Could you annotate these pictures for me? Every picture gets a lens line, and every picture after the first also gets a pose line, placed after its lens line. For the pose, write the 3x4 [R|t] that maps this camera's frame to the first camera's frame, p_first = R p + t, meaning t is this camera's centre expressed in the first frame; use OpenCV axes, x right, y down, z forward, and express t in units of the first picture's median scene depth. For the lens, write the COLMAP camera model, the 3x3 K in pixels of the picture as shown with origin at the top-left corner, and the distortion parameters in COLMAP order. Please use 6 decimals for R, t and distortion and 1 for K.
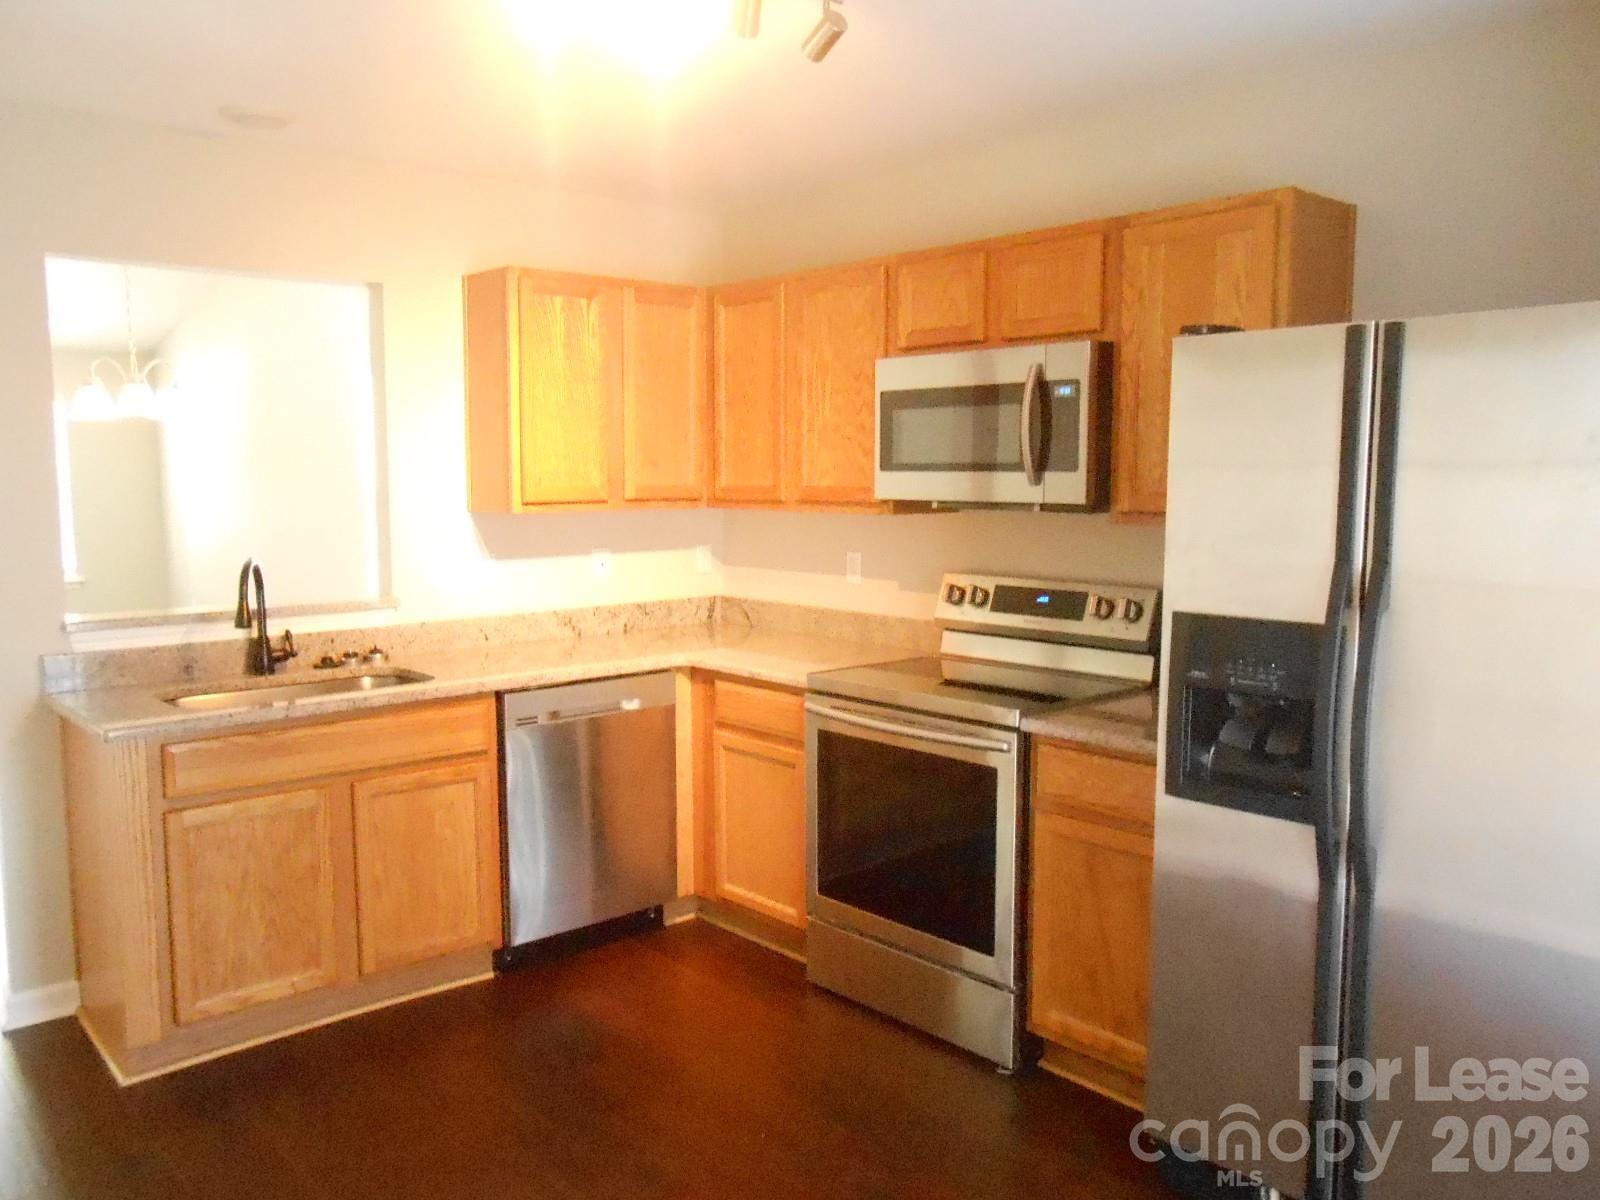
lens RADIAL K [[1249.4, 0, 796.8], [0, 1249.4, 589.6], [0, 0, 1]] dist [-0.091267, 0.123443]
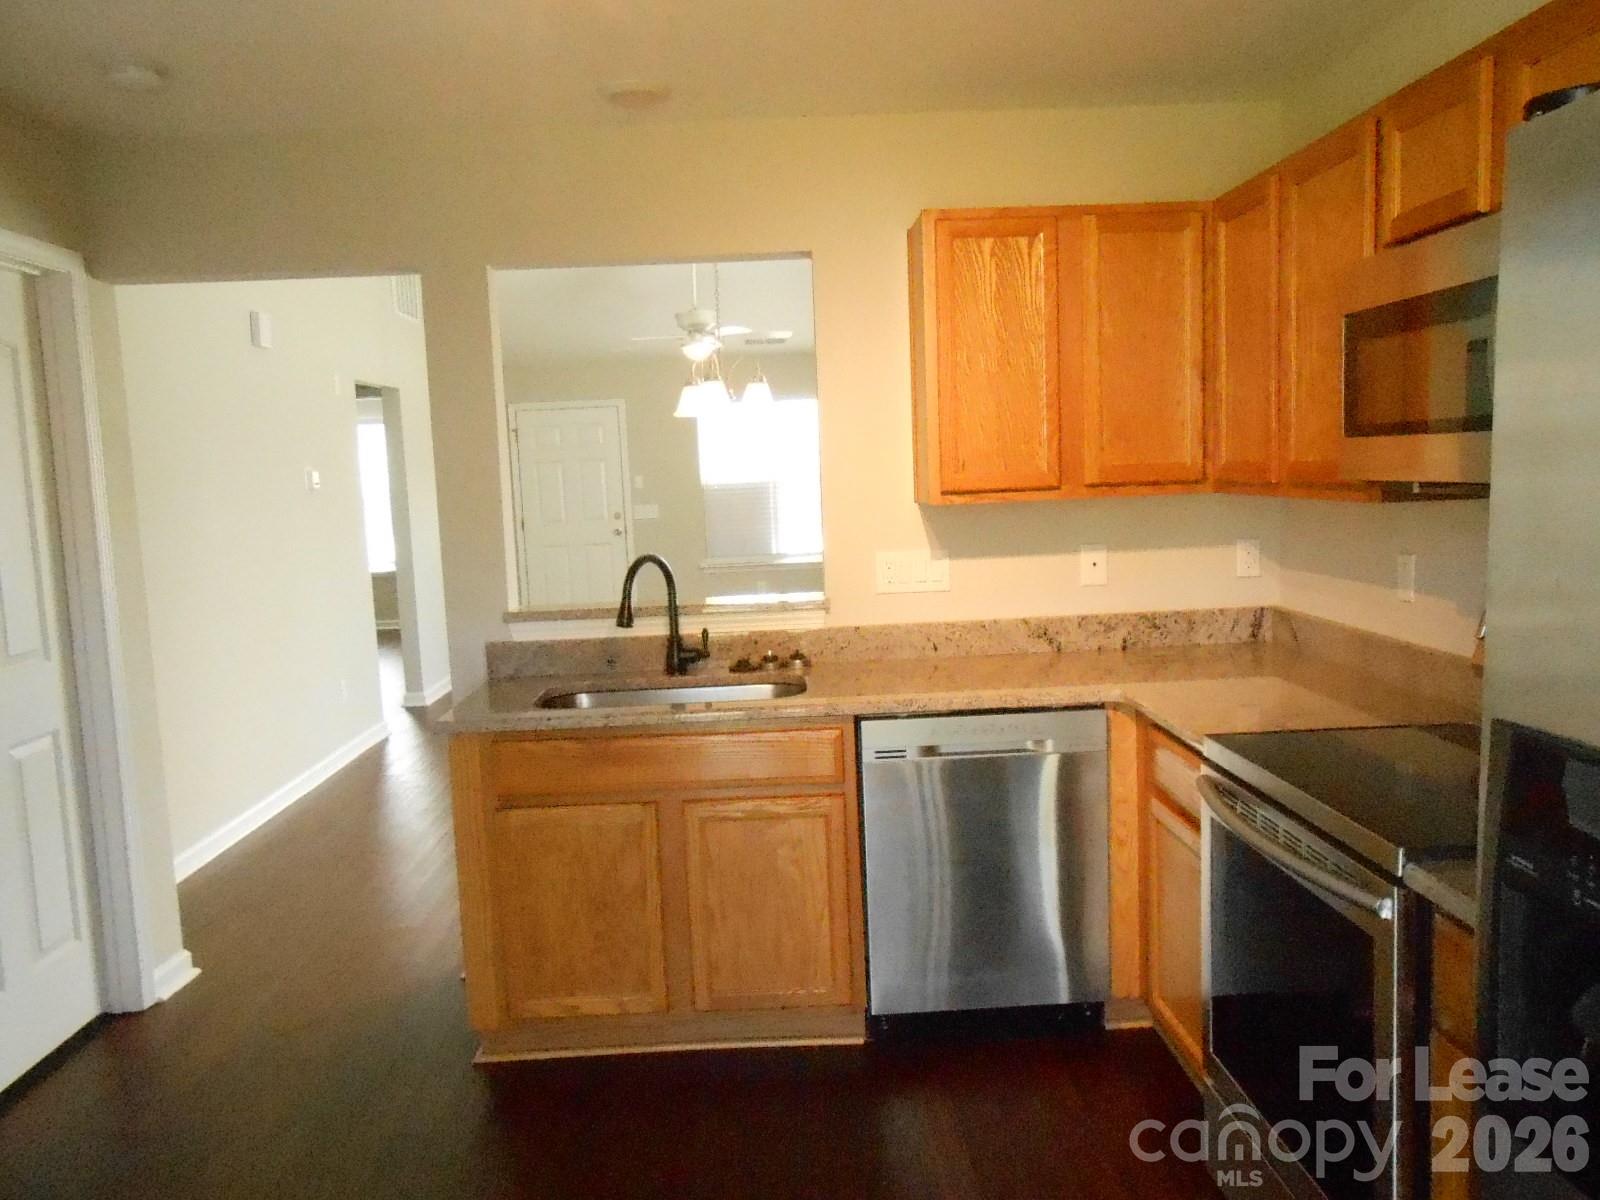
lens RADIAL K [[1249.4, 0, 796.8], [0, 1249.4, 589.6], [0, 0, 1]] dist [-0.091267, 0.123443]
pose [[0.766380, 0.034767, -0.641446, 0.248737], [-0.023624, 0.999384, 0.025943, -0.023363], [0.641953, -0.004729, 0.766729, 0.296061]]
